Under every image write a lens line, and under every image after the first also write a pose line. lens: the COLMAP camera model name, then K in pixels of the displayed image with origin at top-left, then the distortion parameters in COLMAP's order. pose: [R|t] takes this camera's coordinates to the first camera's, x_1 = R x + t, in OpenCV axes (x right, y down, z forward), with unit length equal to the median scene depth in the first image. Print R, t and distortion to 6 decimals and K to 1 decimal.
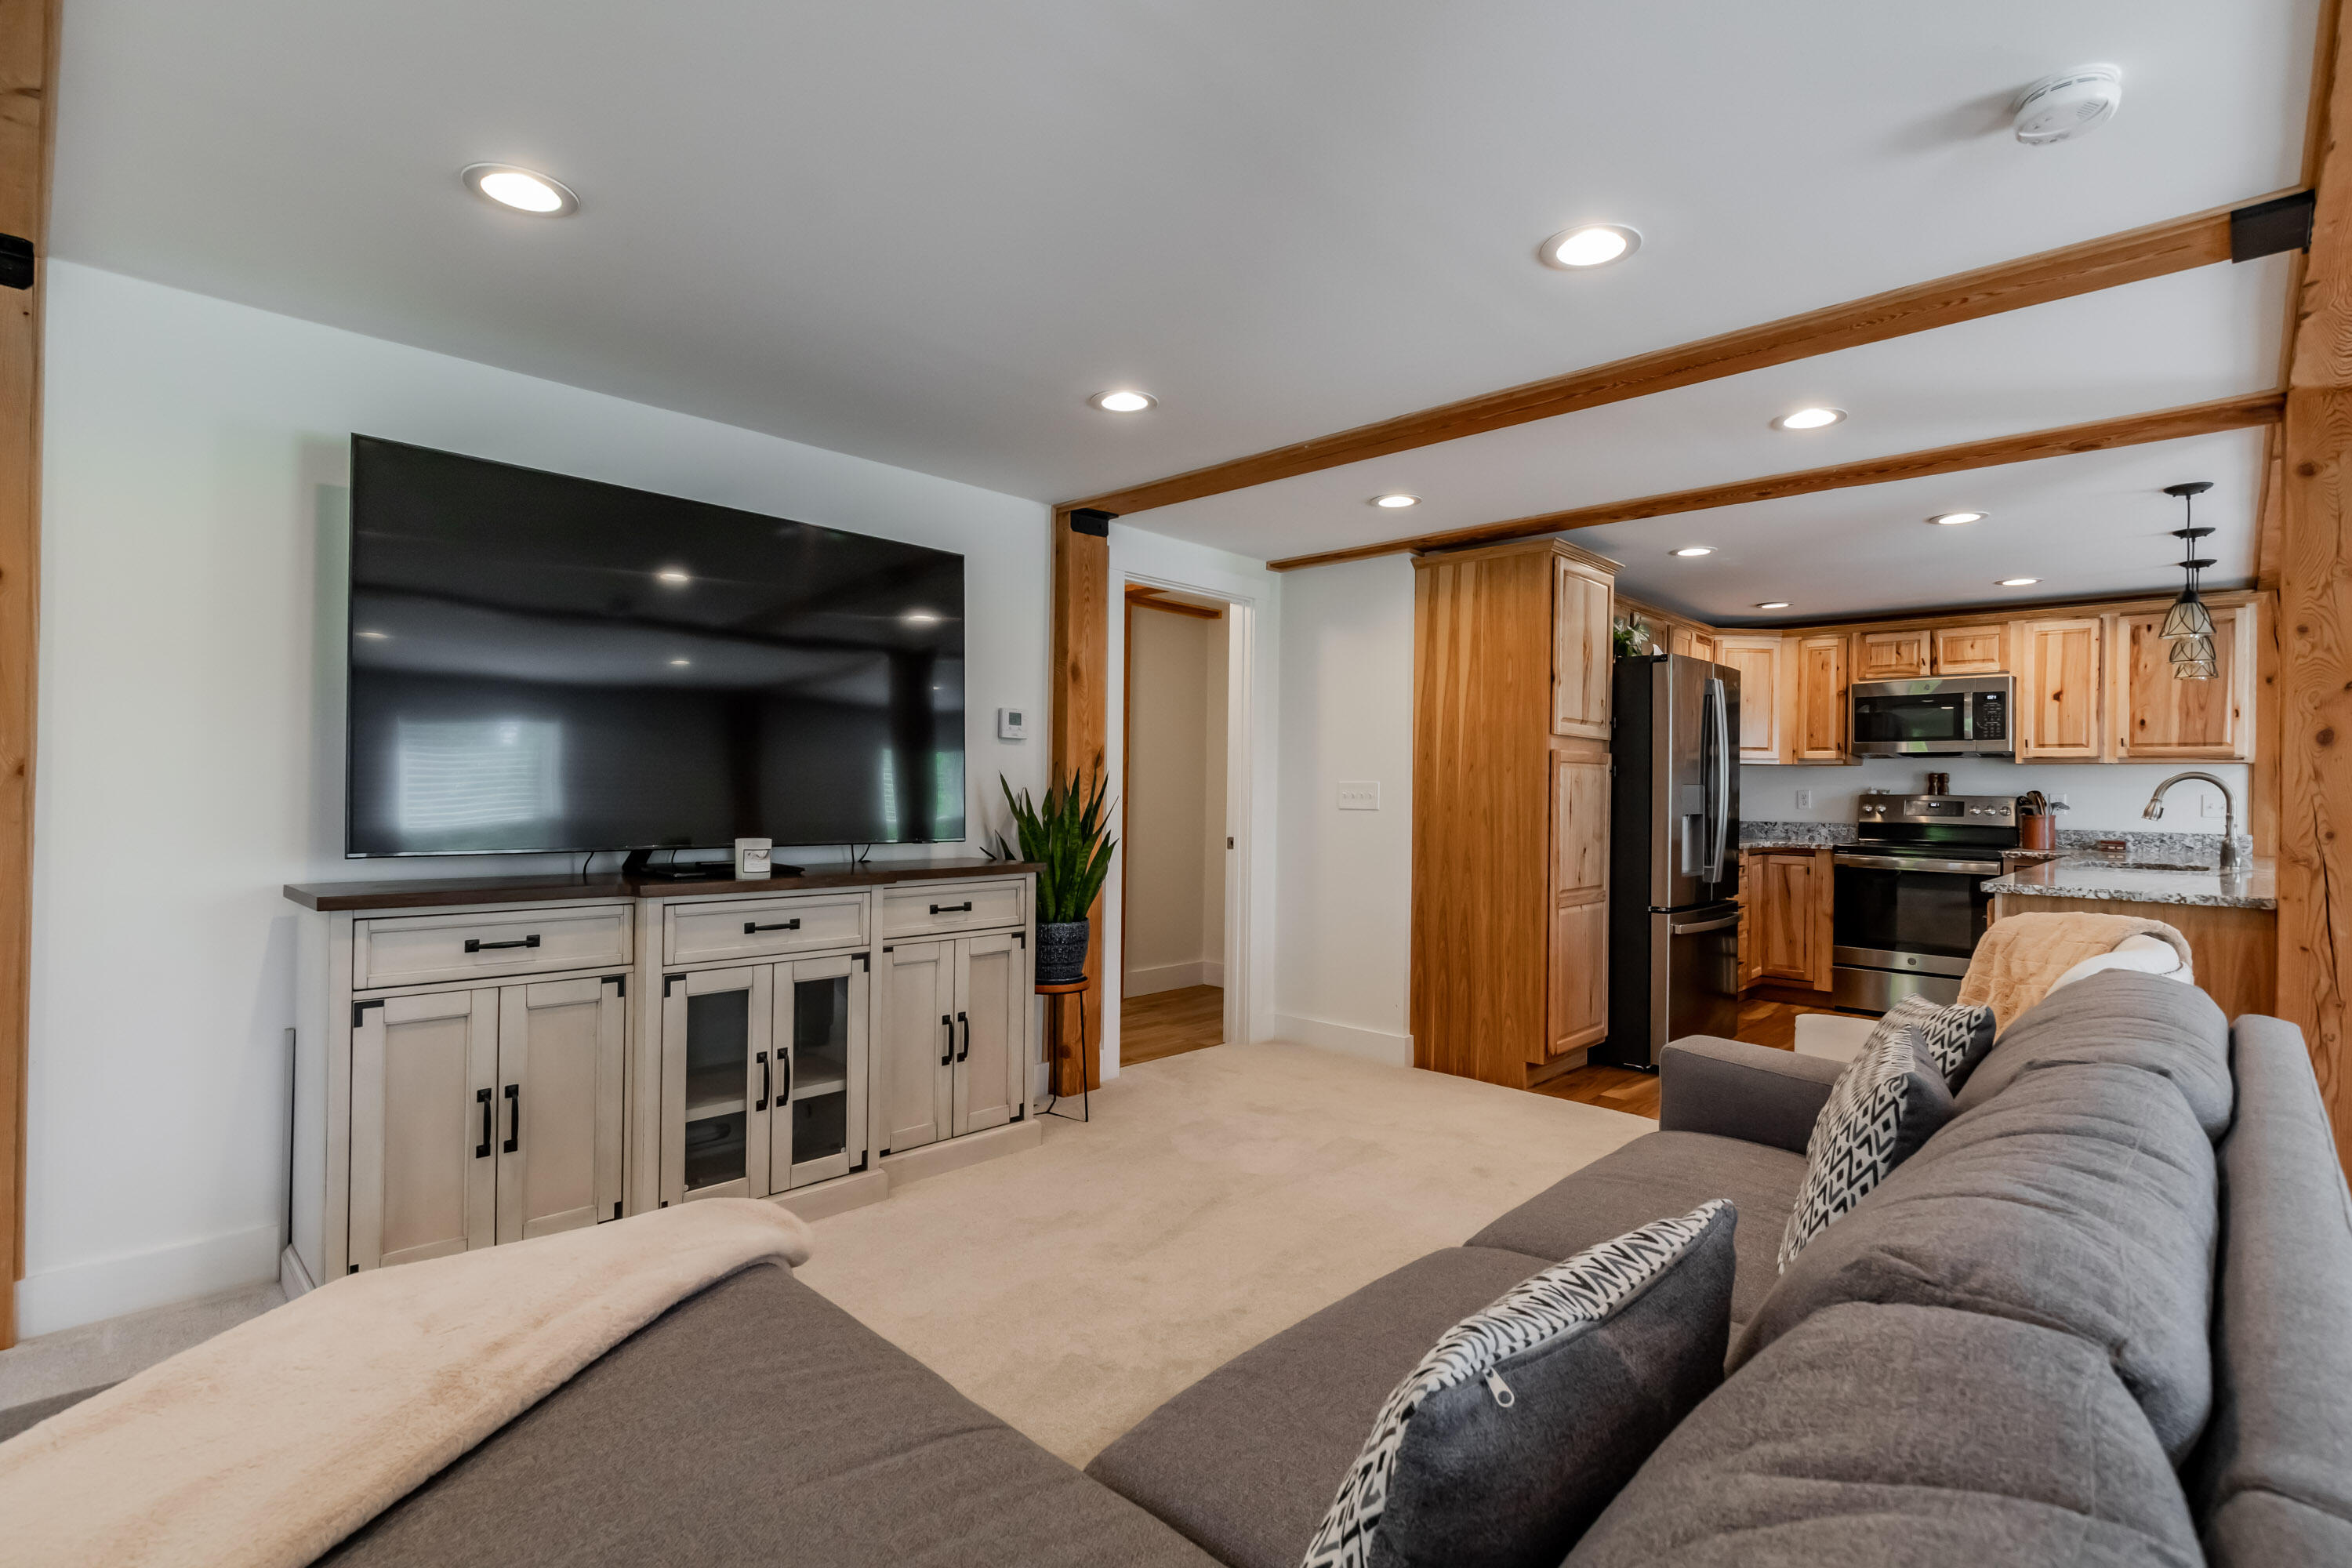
lens RADIAL K [[1103.2, 0, 1168.6], [0, 1103.2, 785.8], [0, 0, 1]] dist [0.001700, -0.007652]
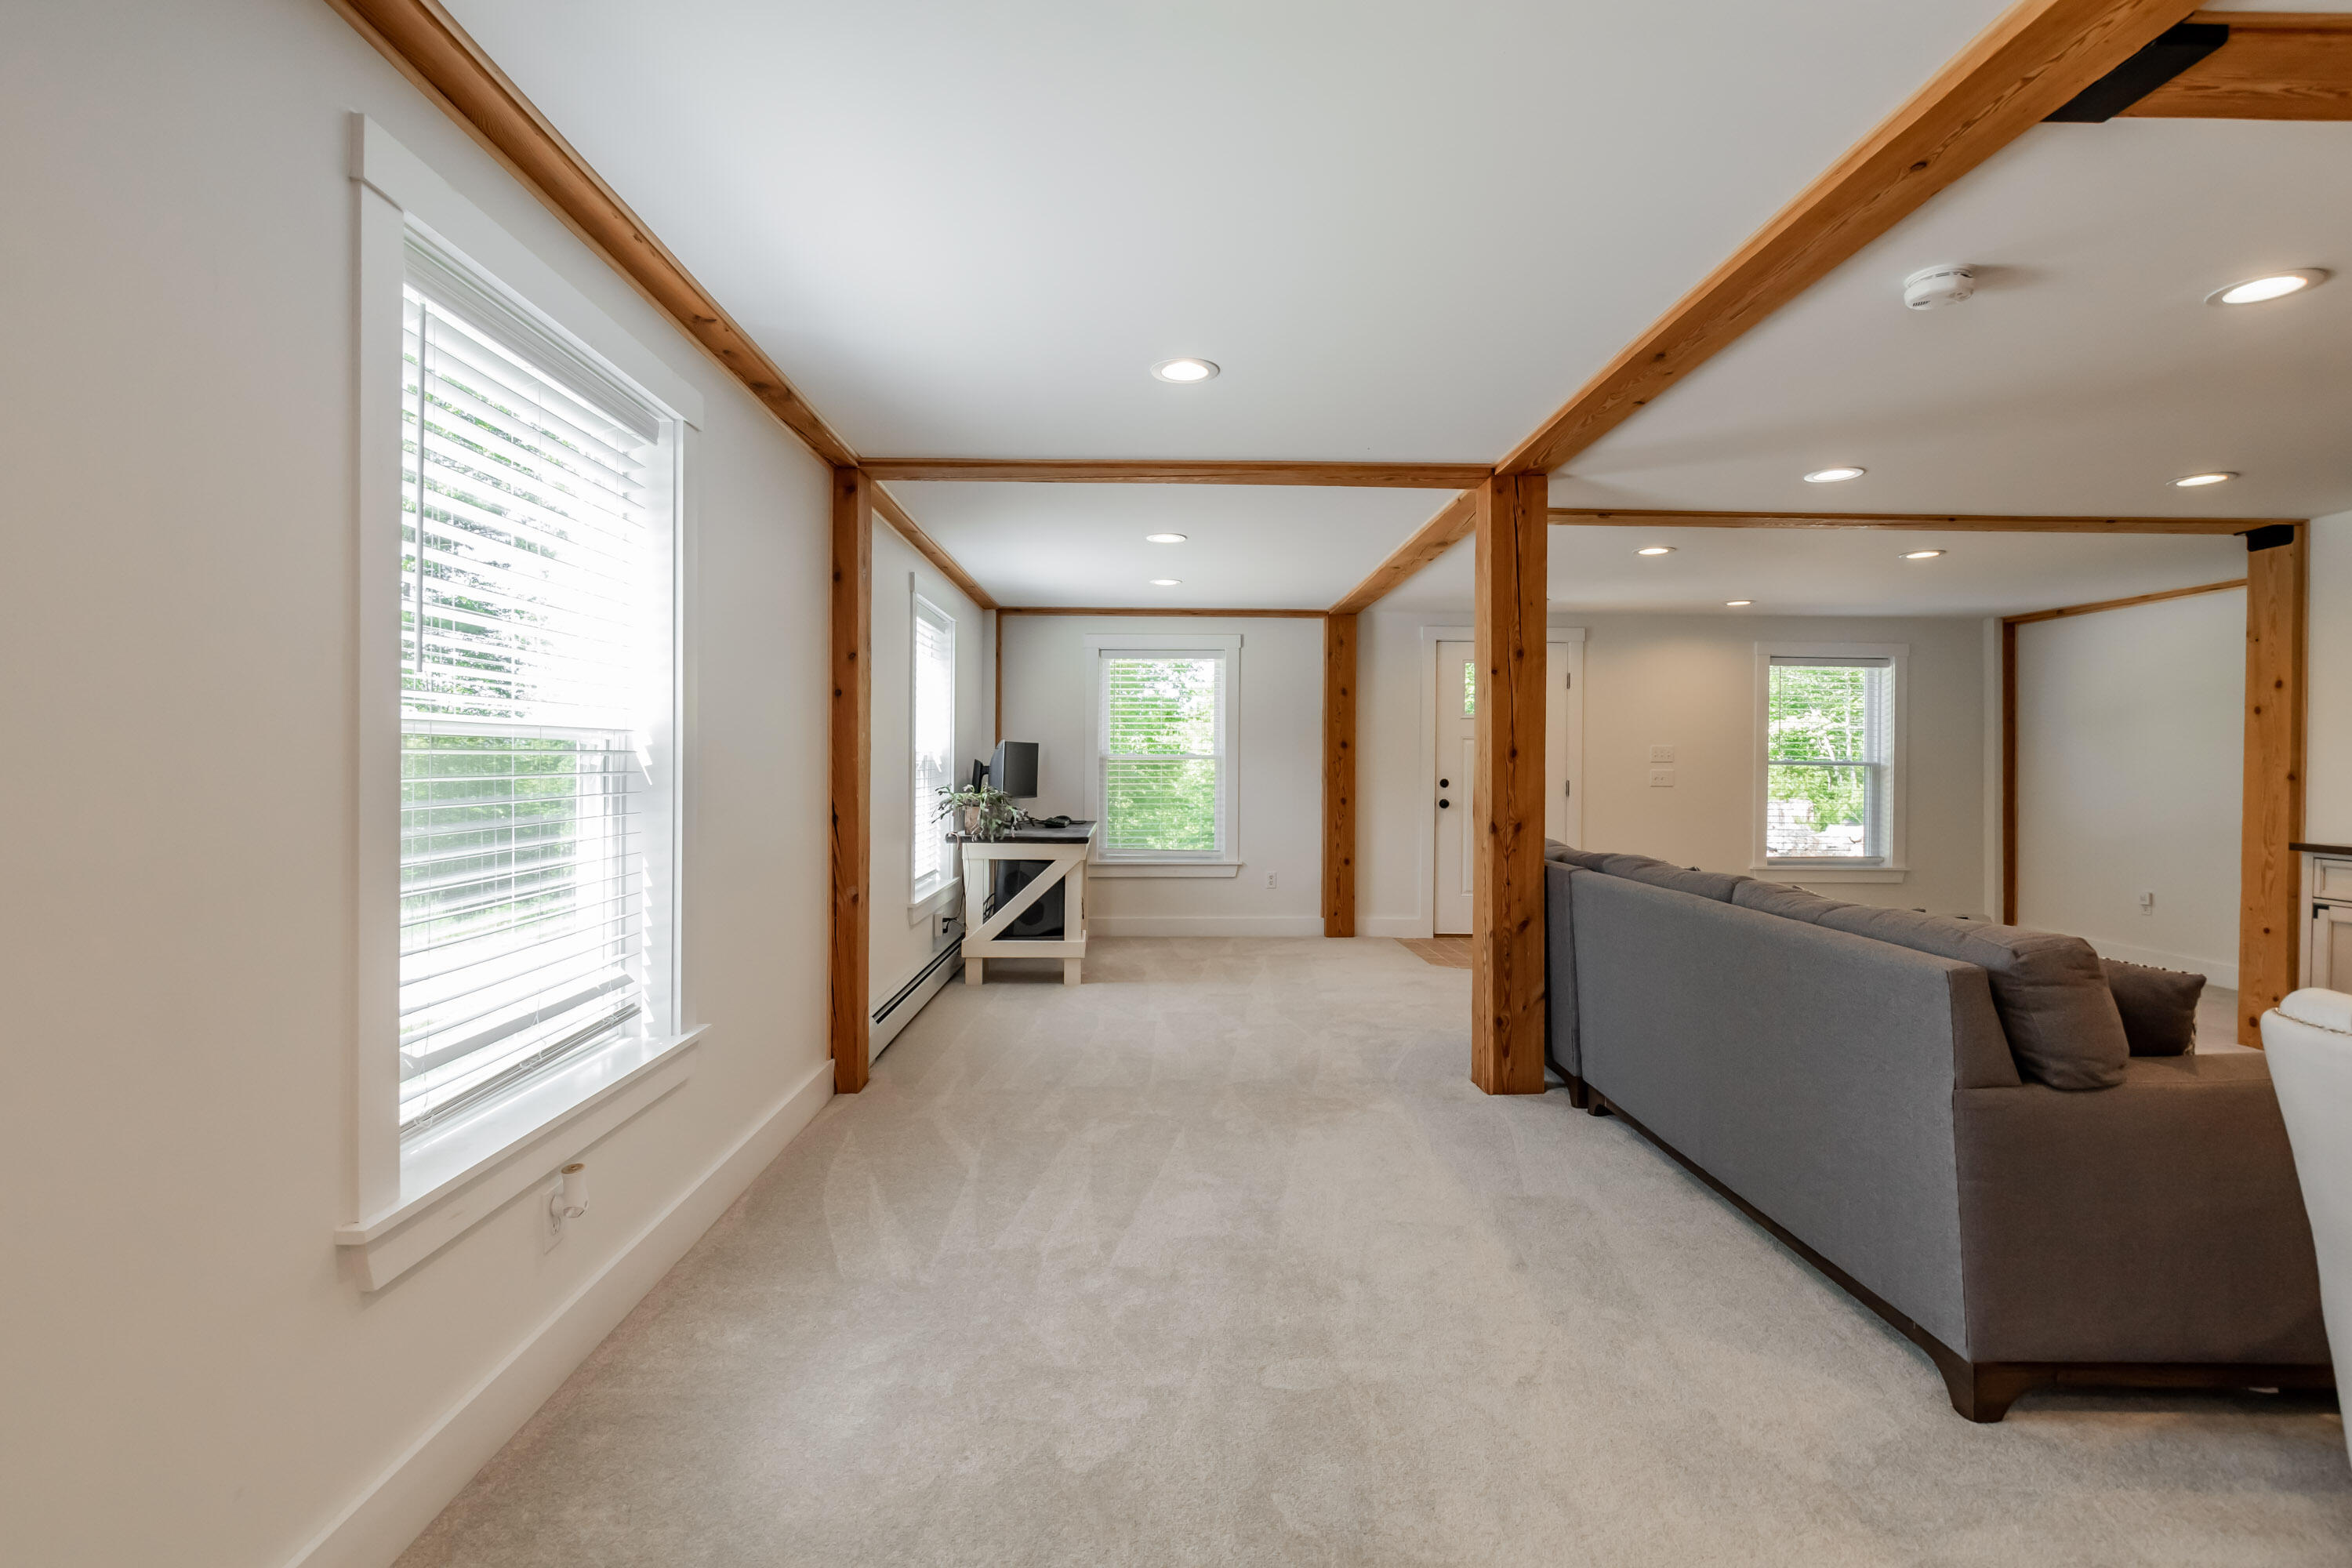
lens RADIAL K [[1091.7, 0, 1175.1], [0, 1091.7, 768.3], [0, 0, 1]] dist [-0.004905, -0.000457]
pose [[-0.702909, -0.021454, -0.710956, 1.067929], [-0.020607, 0.999740, -0.009795, 0.019256], [0.710981, 0.007765, -0.703168, 0.545382]]
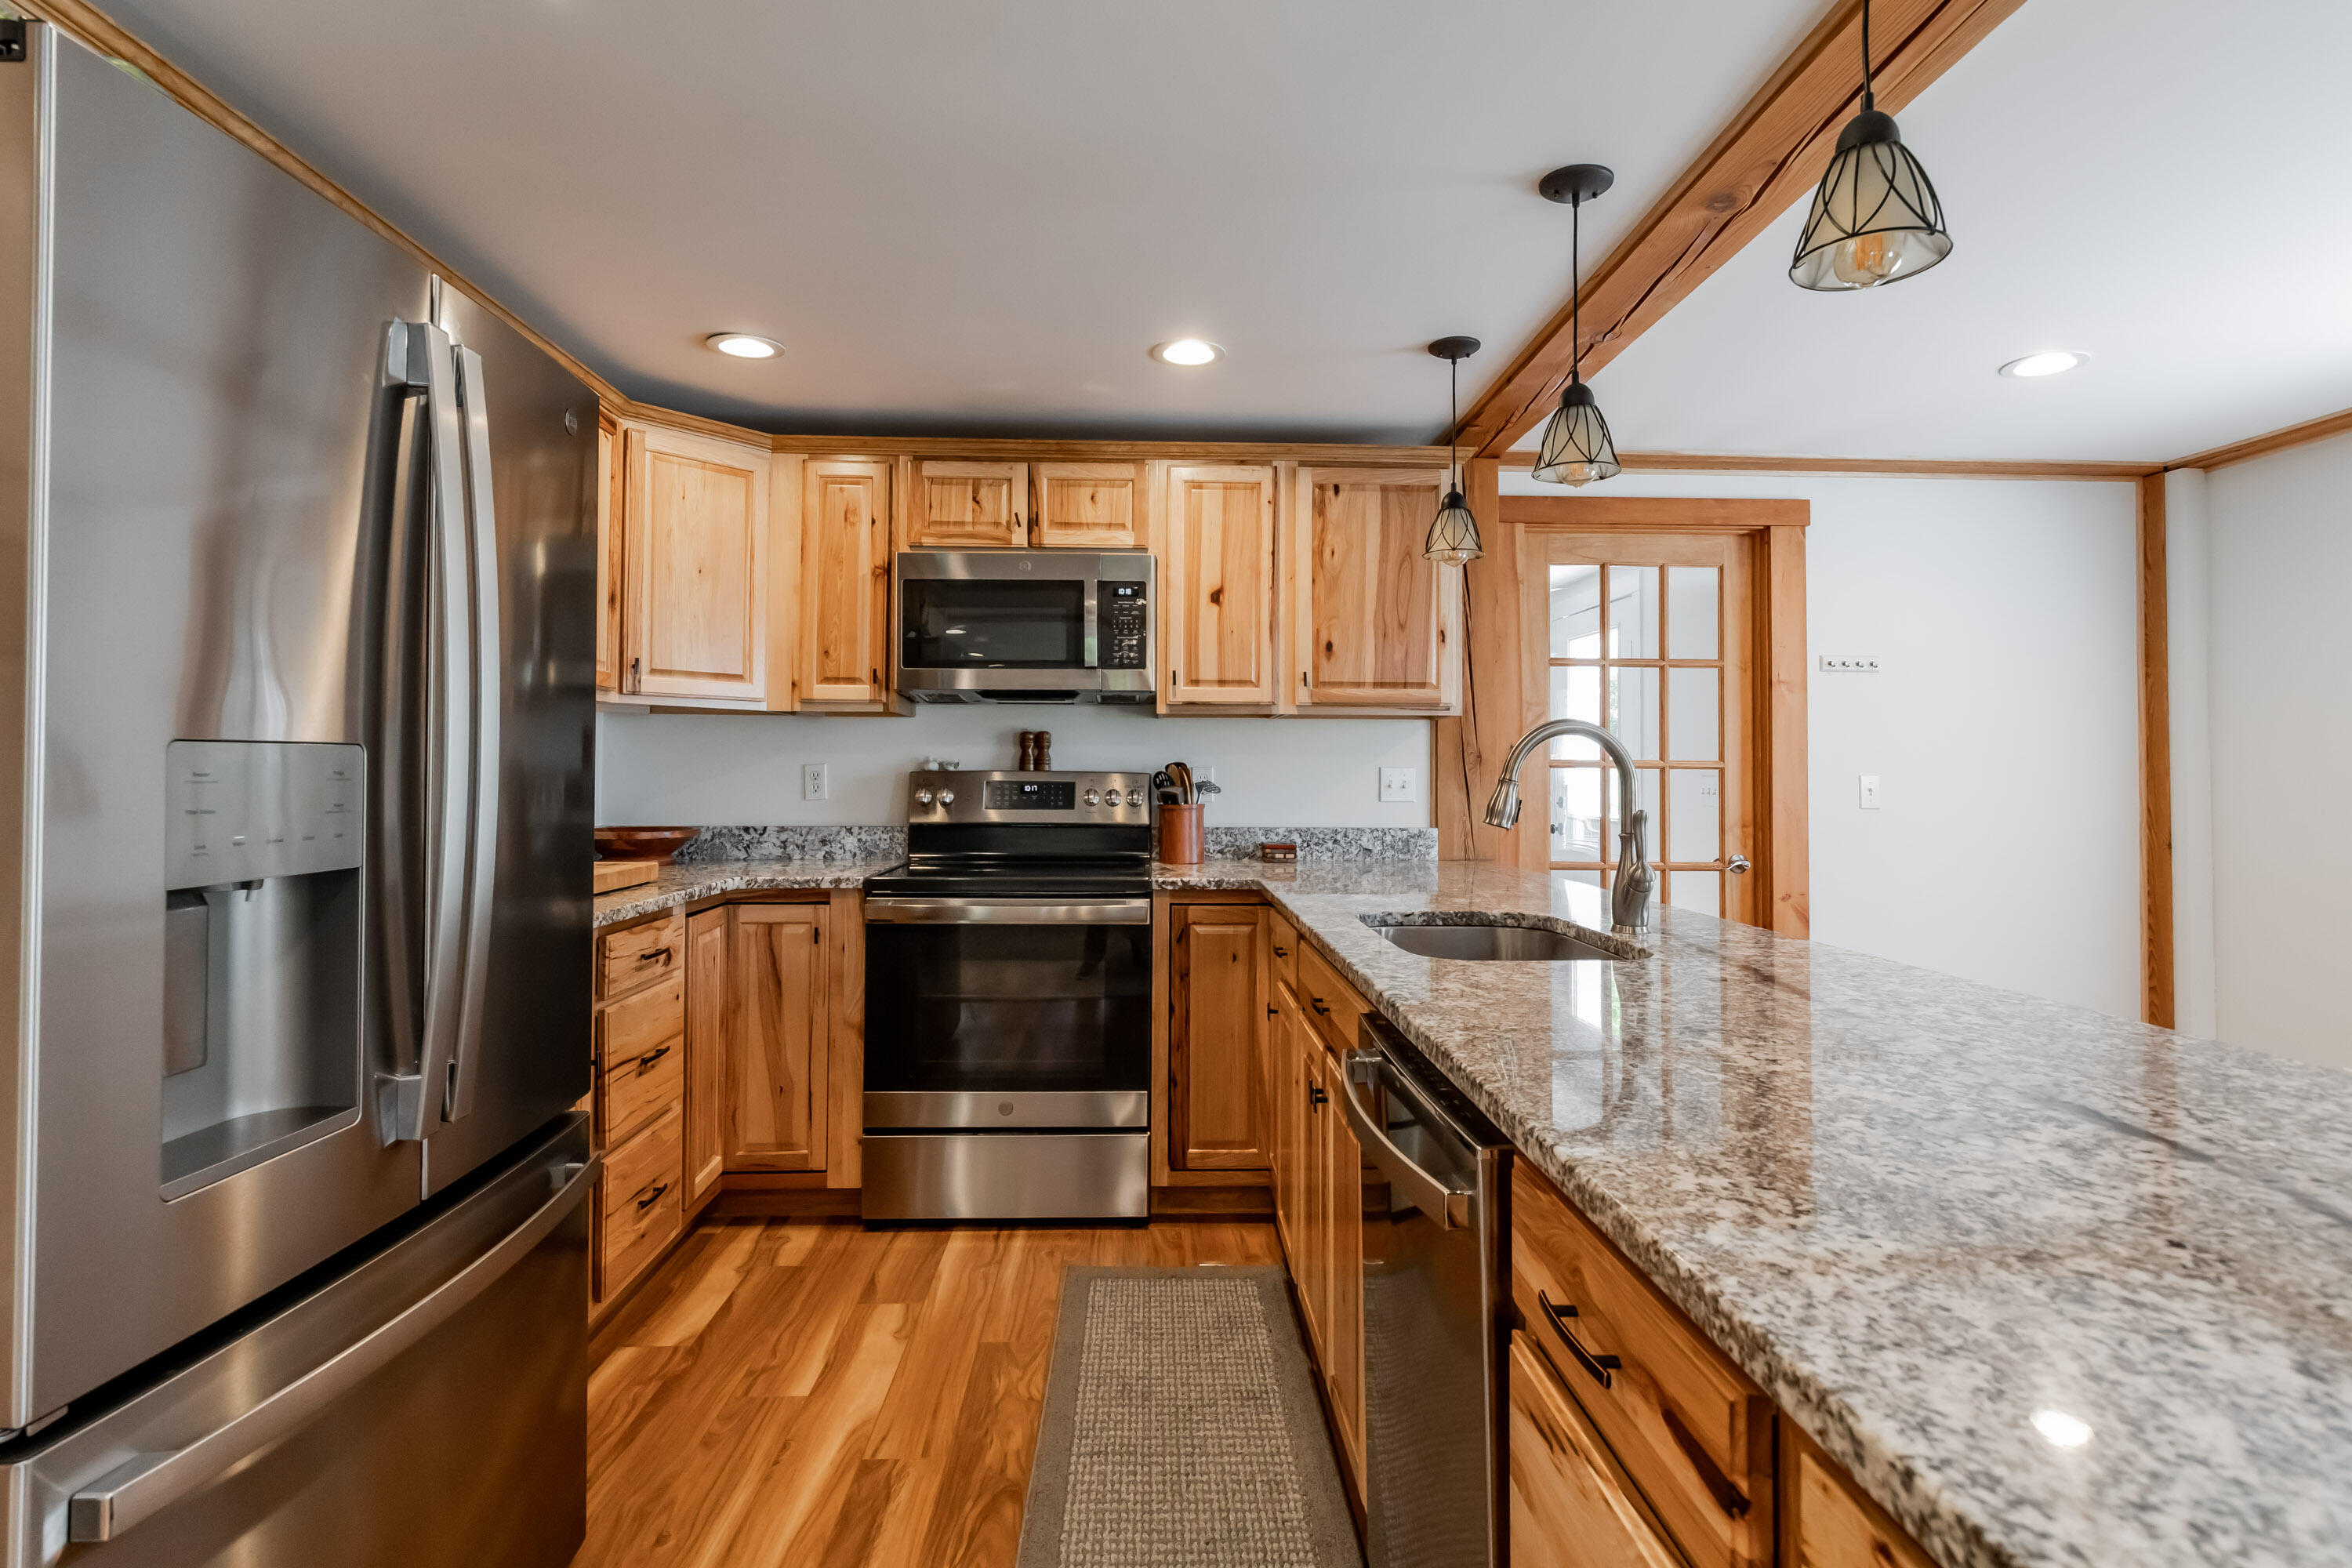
lens RADIAL K [[1154.1, 0, 1199.3], [0, 1154.1, 741.9], [0, 0, 1]] dist [0.019984, 0.000321]
pose [[0.685245, 0.006646, 0.728282, 0.533085], [0.003516, 0.999917, -0.012434, 0.002115], [-0.728304, 0.011081, 0.685164, 0.870666]]
